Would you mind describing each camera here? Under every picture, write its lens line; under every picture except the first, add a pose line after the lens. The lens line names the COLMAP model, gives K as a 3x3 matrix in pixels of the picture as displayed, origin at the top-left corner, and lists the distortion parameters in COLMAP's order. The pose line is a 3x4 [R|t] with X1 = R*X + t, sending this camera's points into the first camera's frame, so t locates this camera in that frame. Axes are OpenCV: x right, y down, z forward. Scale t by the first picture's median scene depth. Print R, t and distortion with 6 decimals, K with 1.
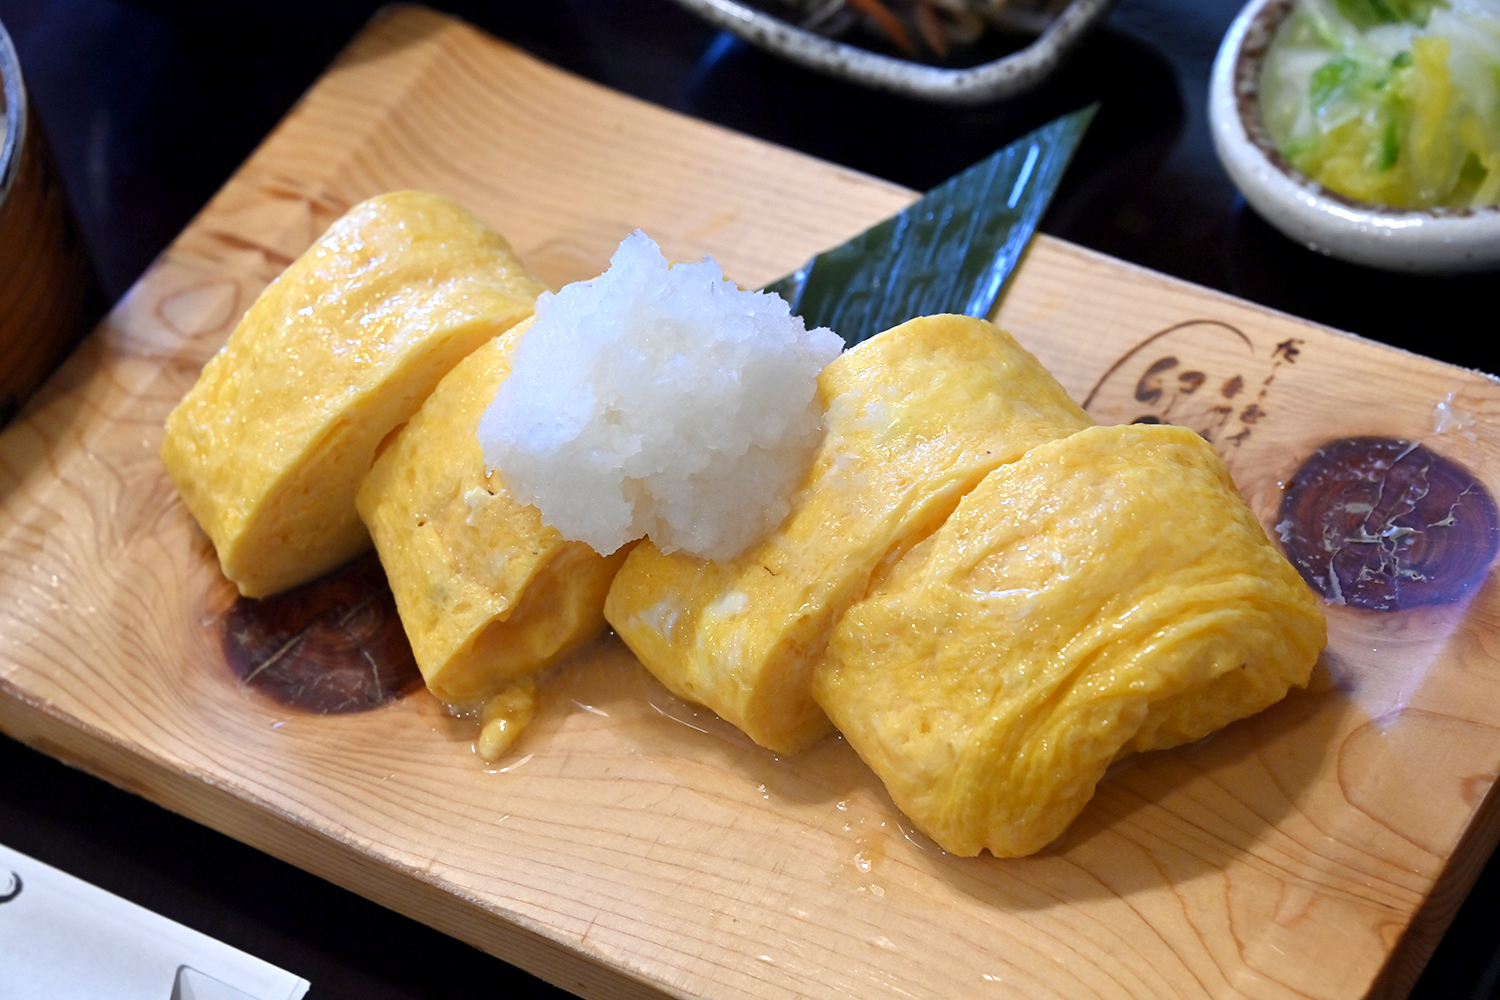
lens RADIAL K [[4619.5, 0, 751.7], [0, 4619.5, 502.4], [0, 0, 1]] dist [0.793074, 0.000000]
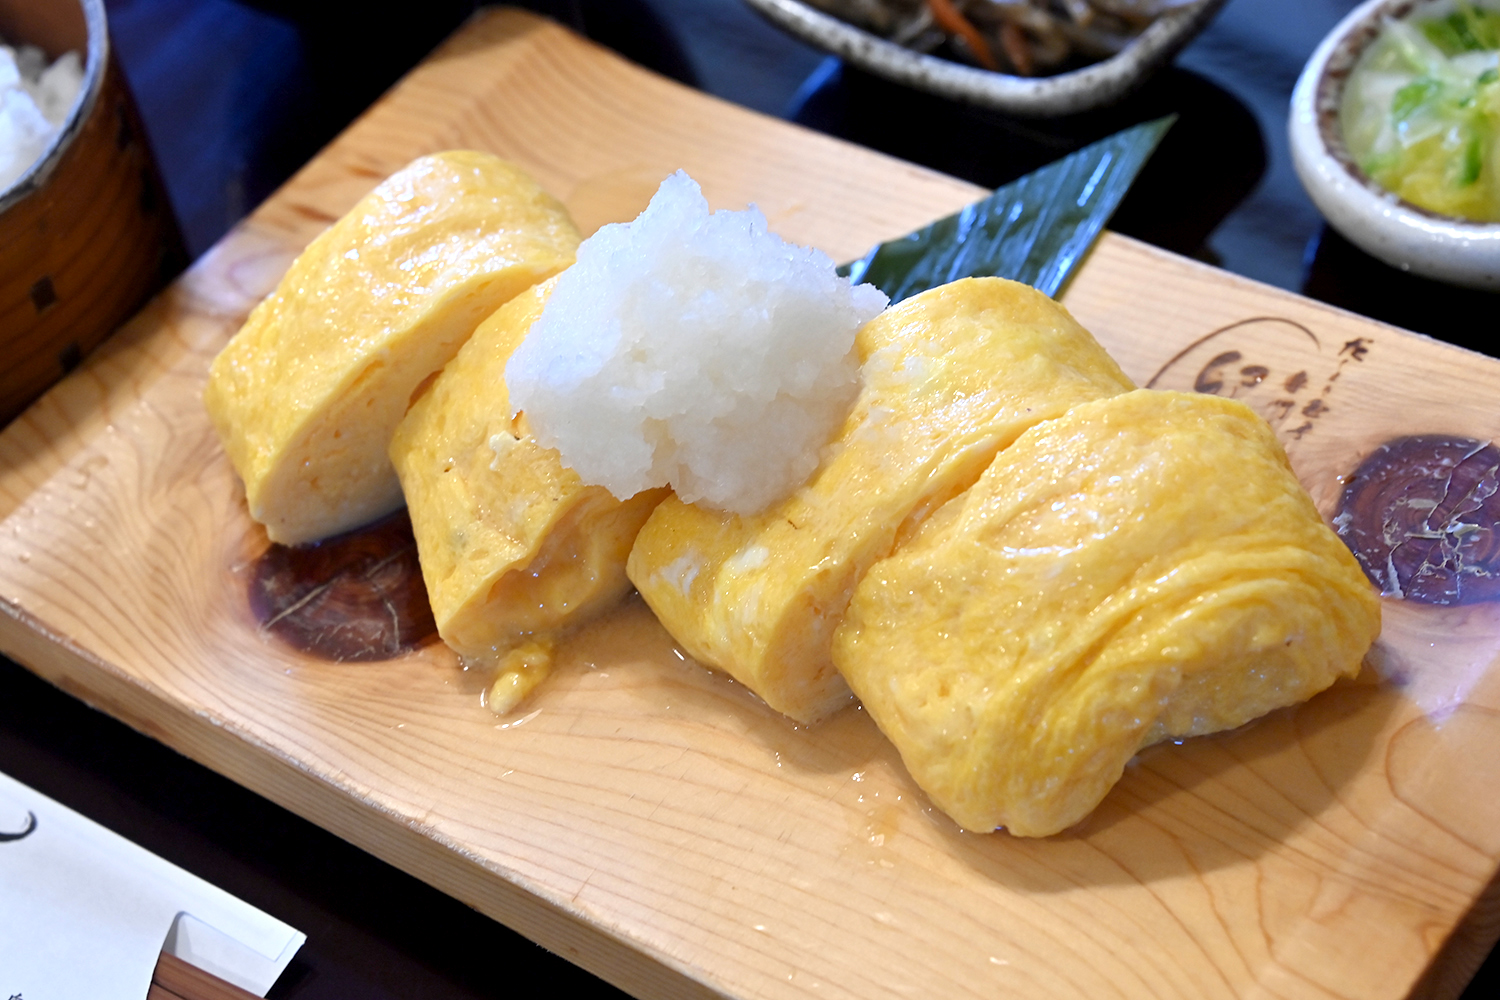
lens RADIAL K [[3446.3, 0, 745.2], [0, 3446.3, 497.8], [0, 0, 1]] dist [0.398794, 0.000000]
pose [[0.996102, 0.052442, -0.070931, 0.042867], [-0.057829, 0.995417, -0.076161, 0.062115], [0.066612, 0.079966, 0.994569, 0.282967]]
